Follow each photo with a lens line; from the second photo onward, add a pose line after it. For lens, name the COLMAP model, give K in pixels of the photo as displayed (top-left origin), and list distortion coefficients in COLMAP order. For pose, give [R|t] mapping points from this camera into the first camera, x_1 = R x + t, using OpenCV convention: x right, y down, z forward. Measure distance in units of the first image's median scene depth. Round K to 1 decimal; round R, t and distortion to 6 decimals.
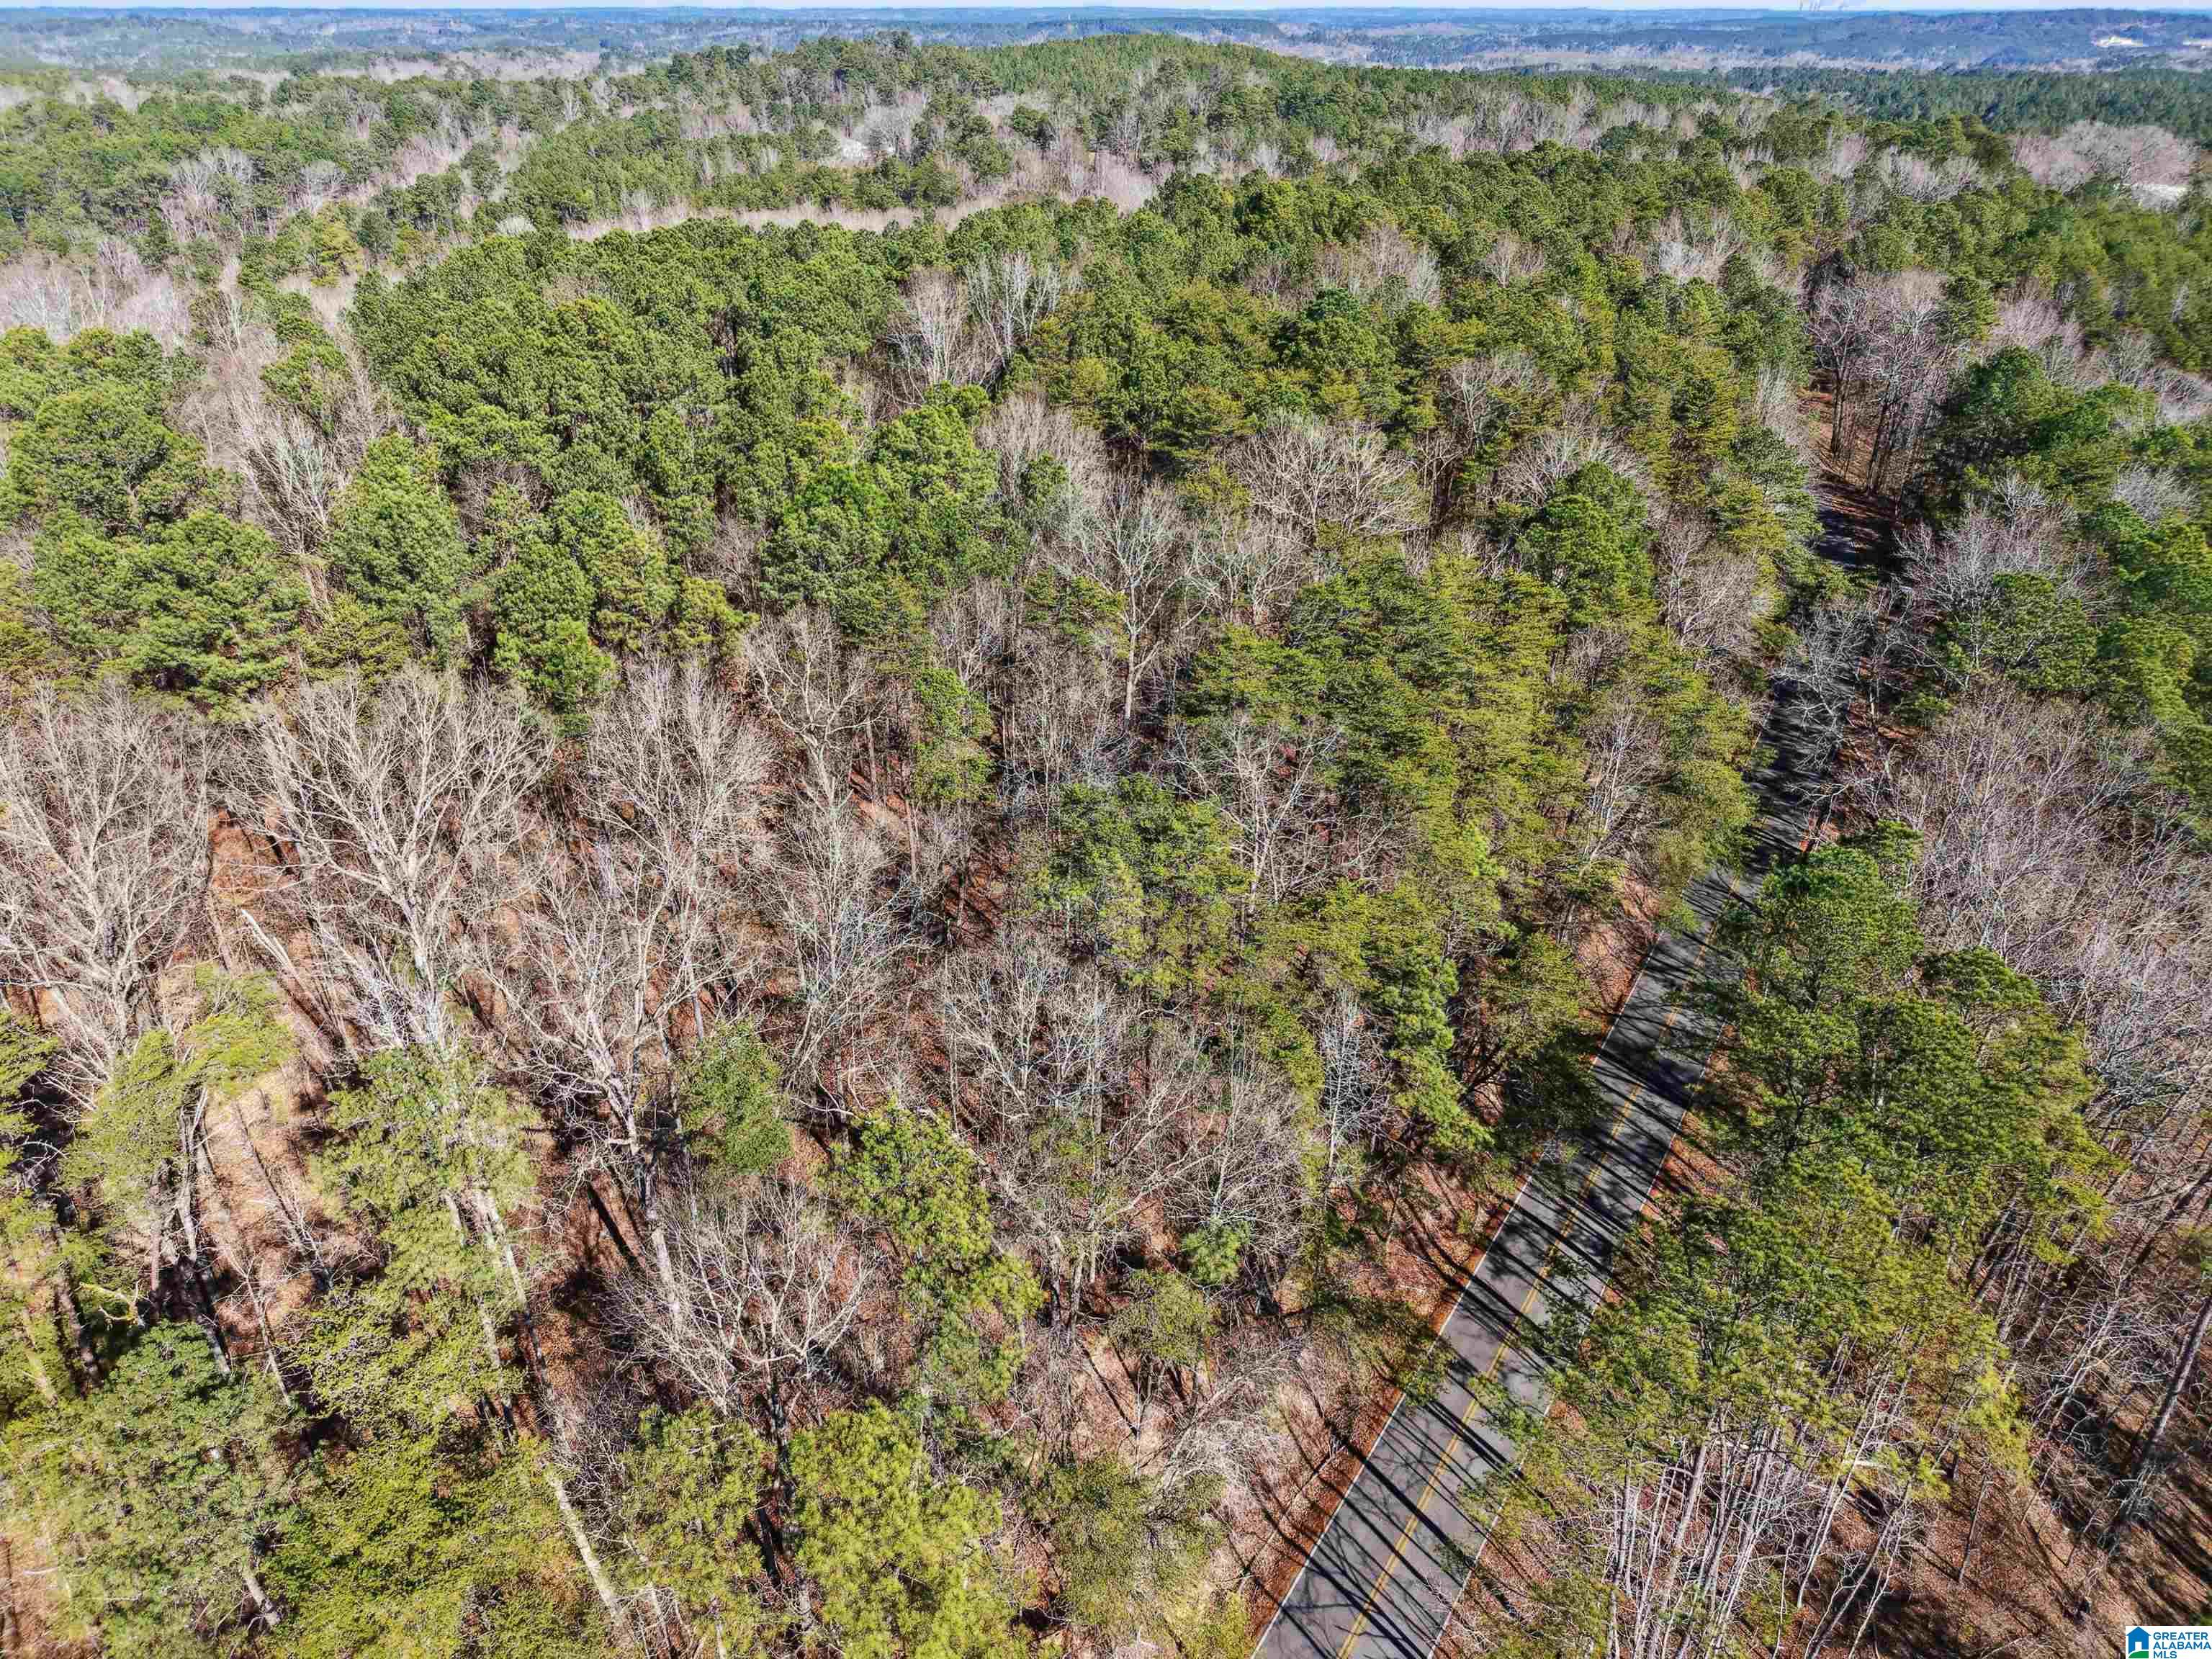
lens RADIAL K [[1494.7, 0, 1092.4], [0, 1494.7, 822.0], [0, 0, 1]] dist [0.009692, -0.005167]
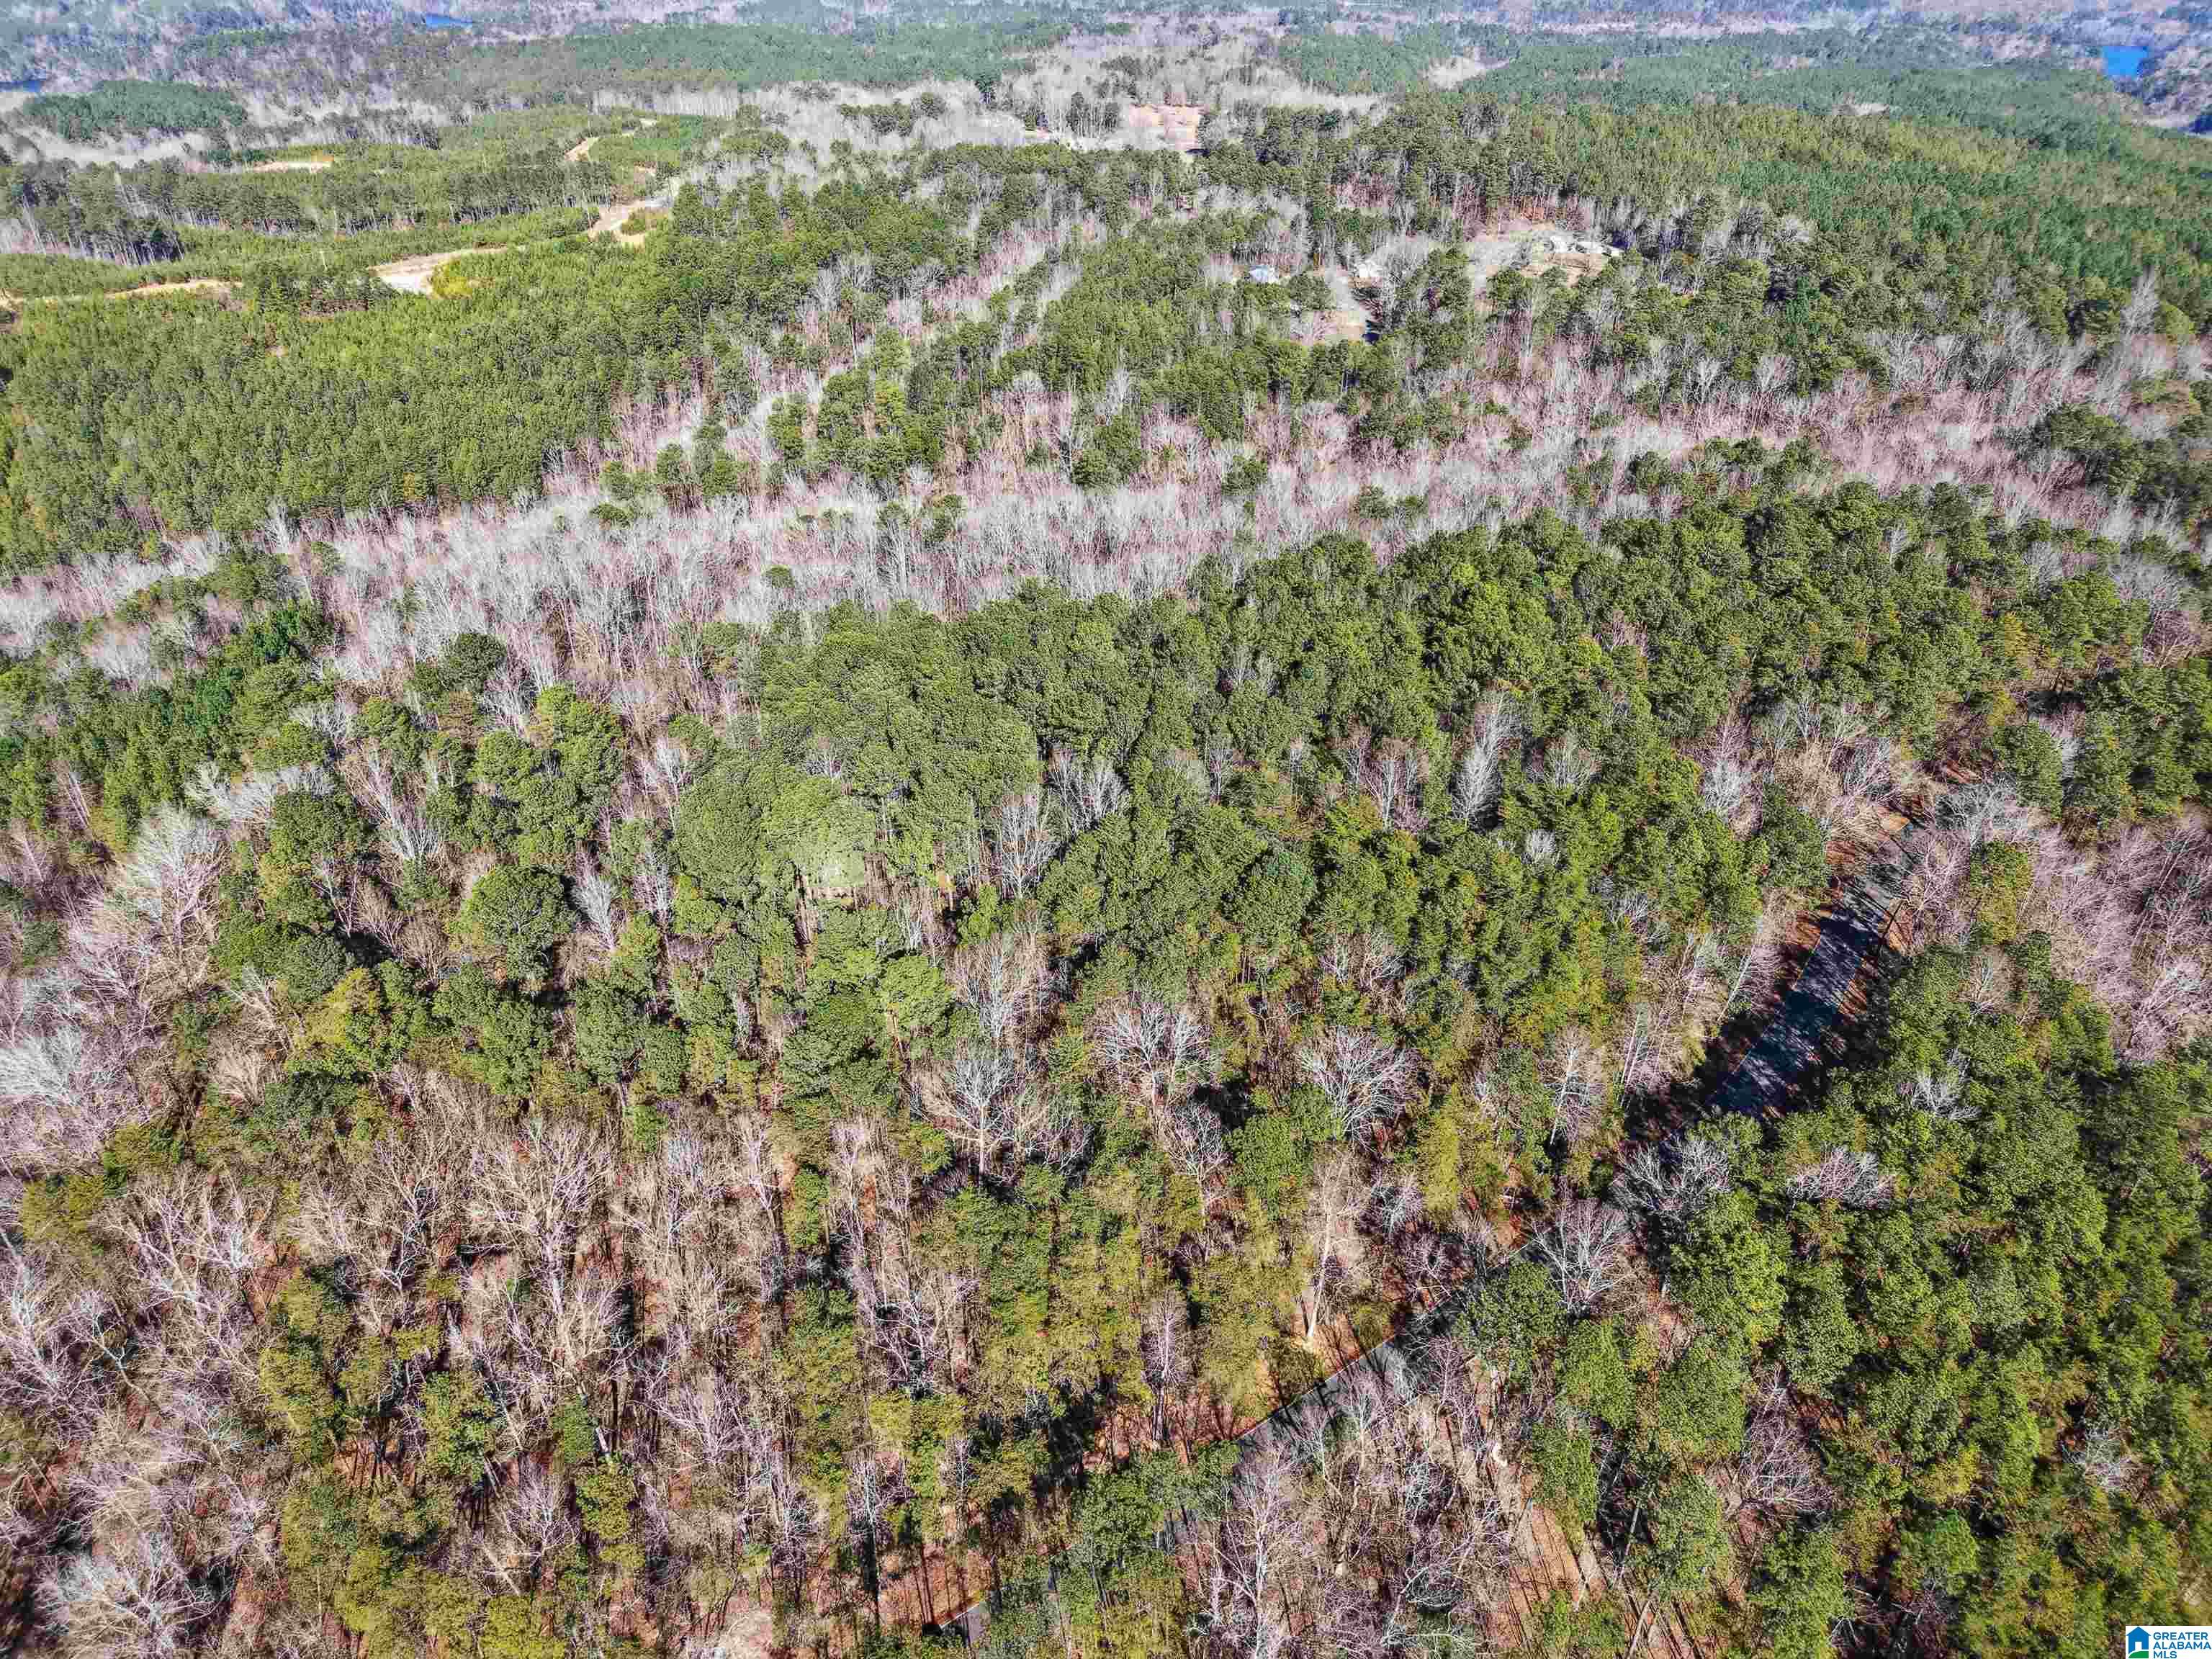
lens RADIAL K [[1494.7, 0, 1081.6], [0, 1494.7, 831.5], [0, 0, 1]] dist [0.009692, -0.005167]
pose [[0.913573, 0.203073, -0.352342, 0.131493], [-0.184911, 0.979085, 0.084849, -0.123784], [0.362204, -0.012364, 0.932017, -0.100781]]
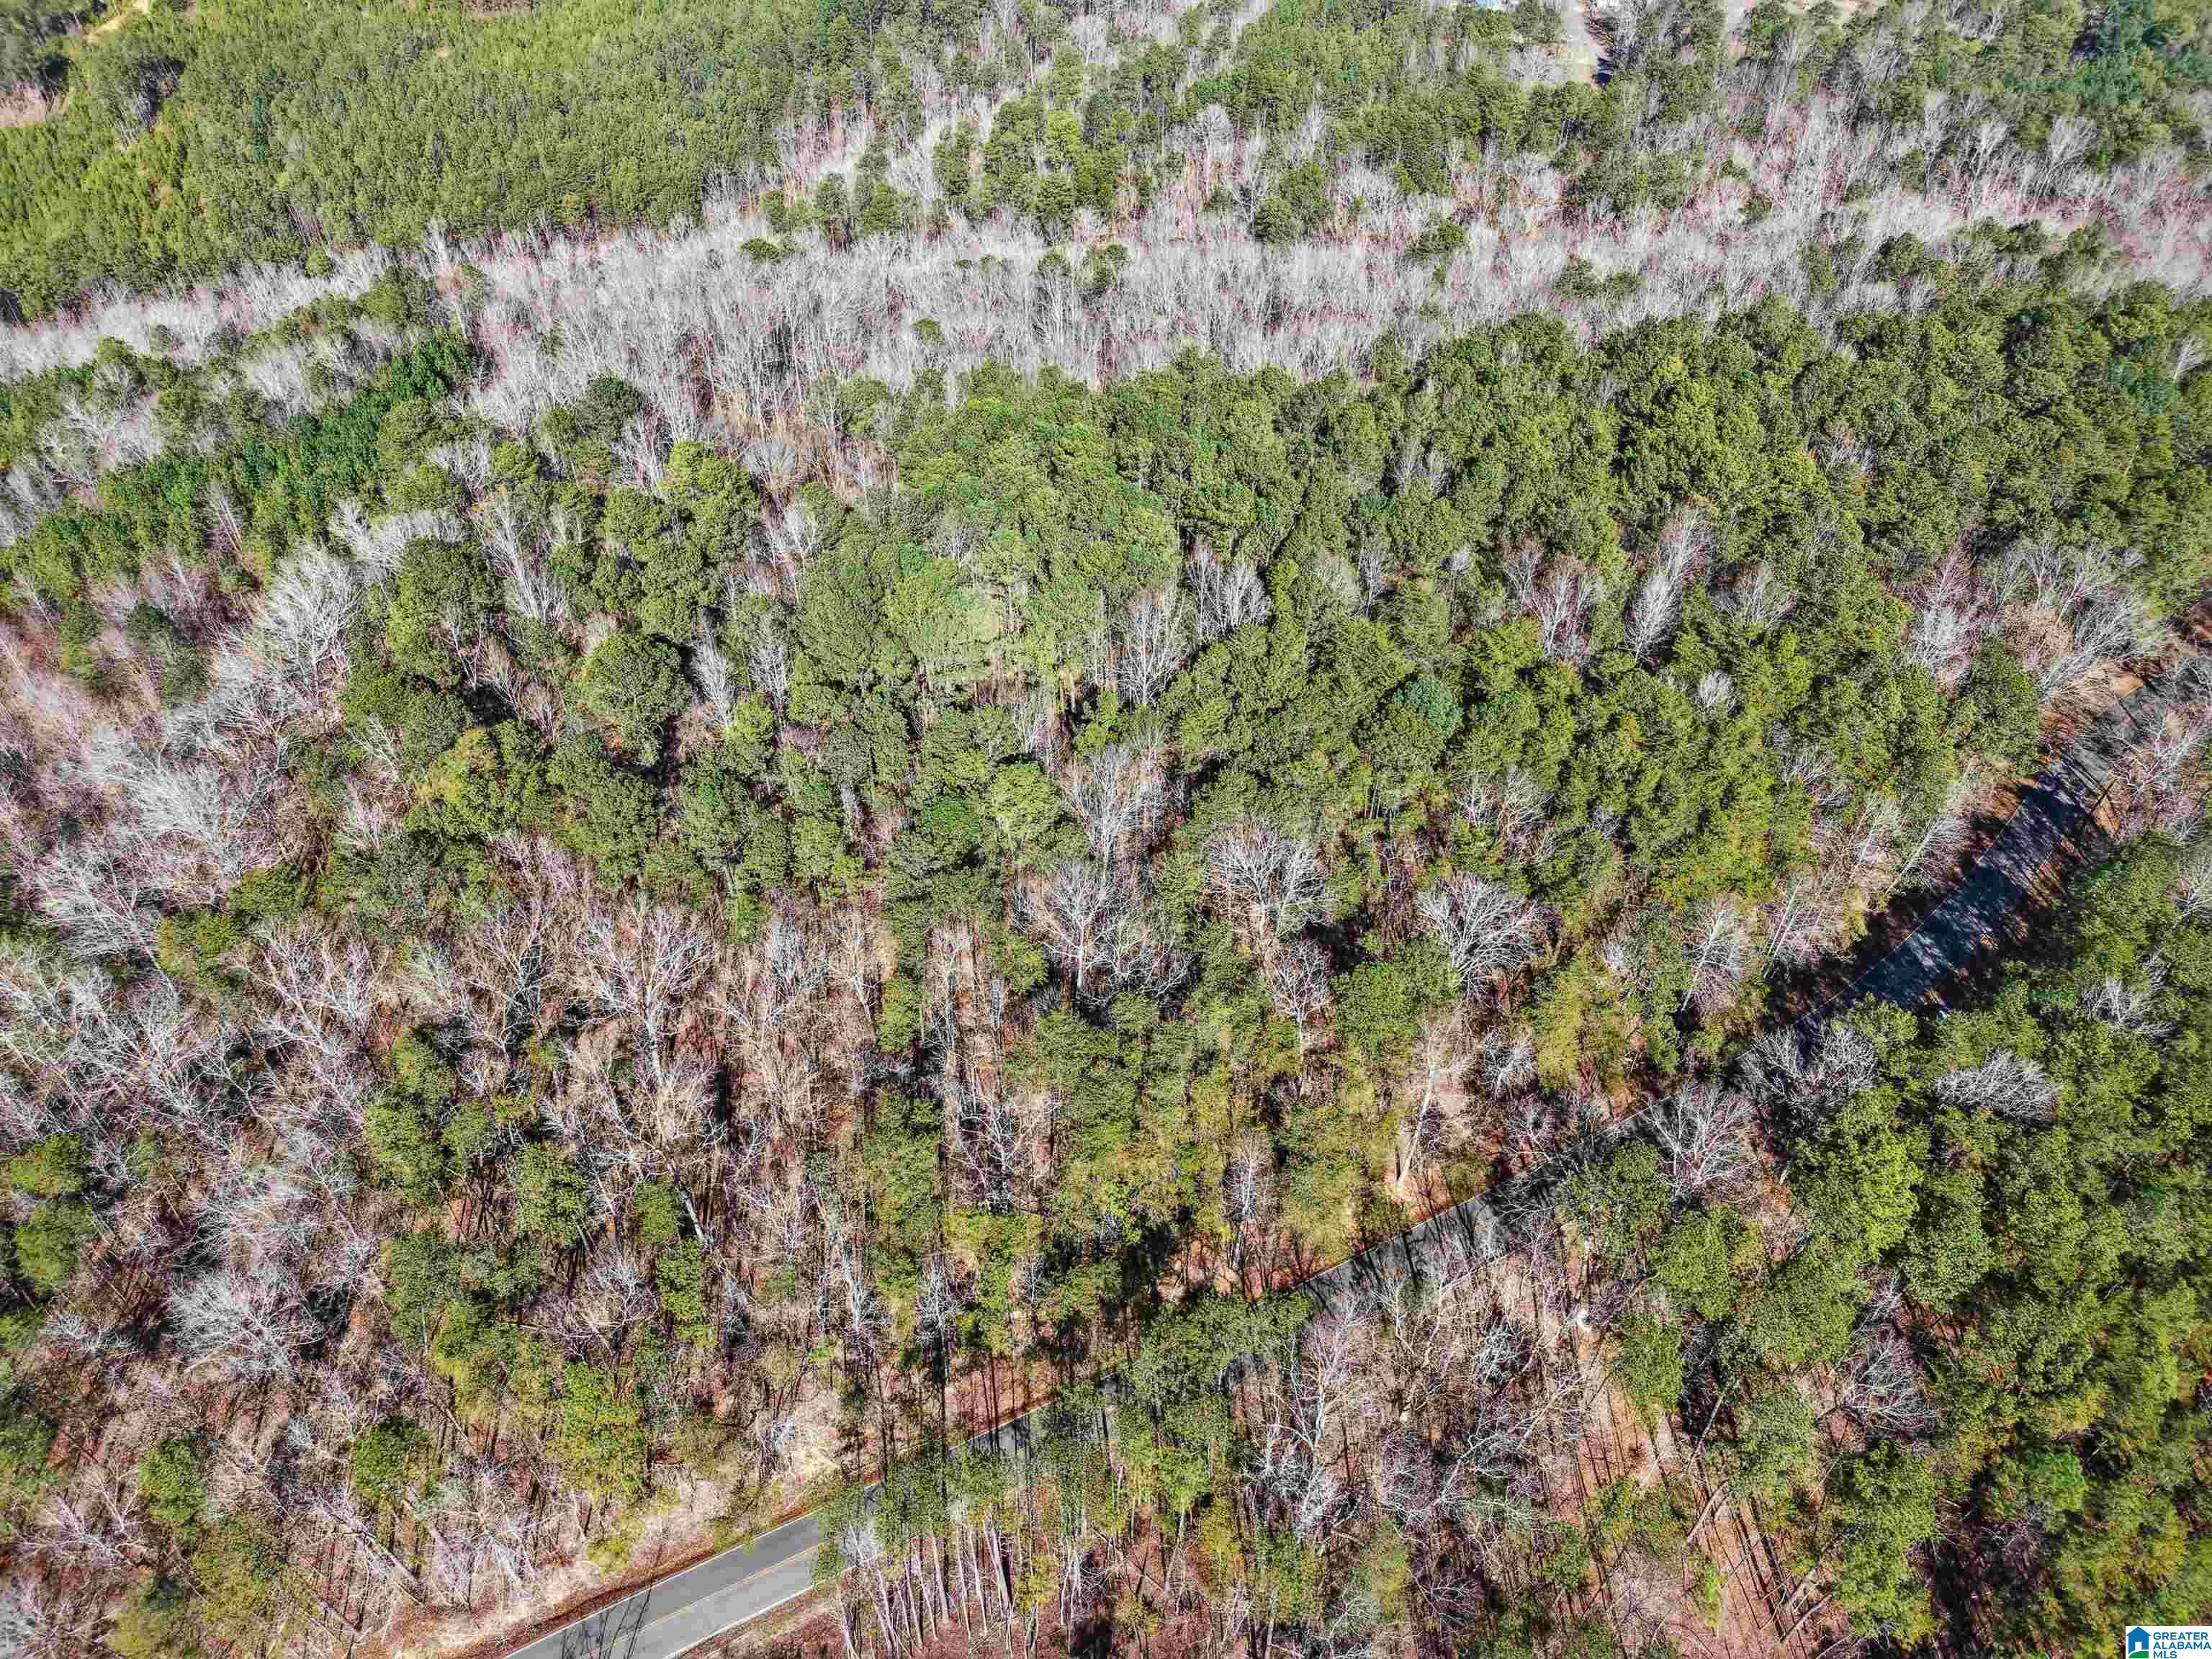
lens RADIAL K [[1494.7, 0, 1080.1], [0, 1494.7, 835.8], [0, 0, 1]] dist [0.009692, -0.005167]
pose [[0.855604, 0.331546, -0.397516, 0.128066], [-0.241537, 0.934939, 0.259901, -0.133006], [0.457823, -0.126357, 0.880018, -0.082501]]
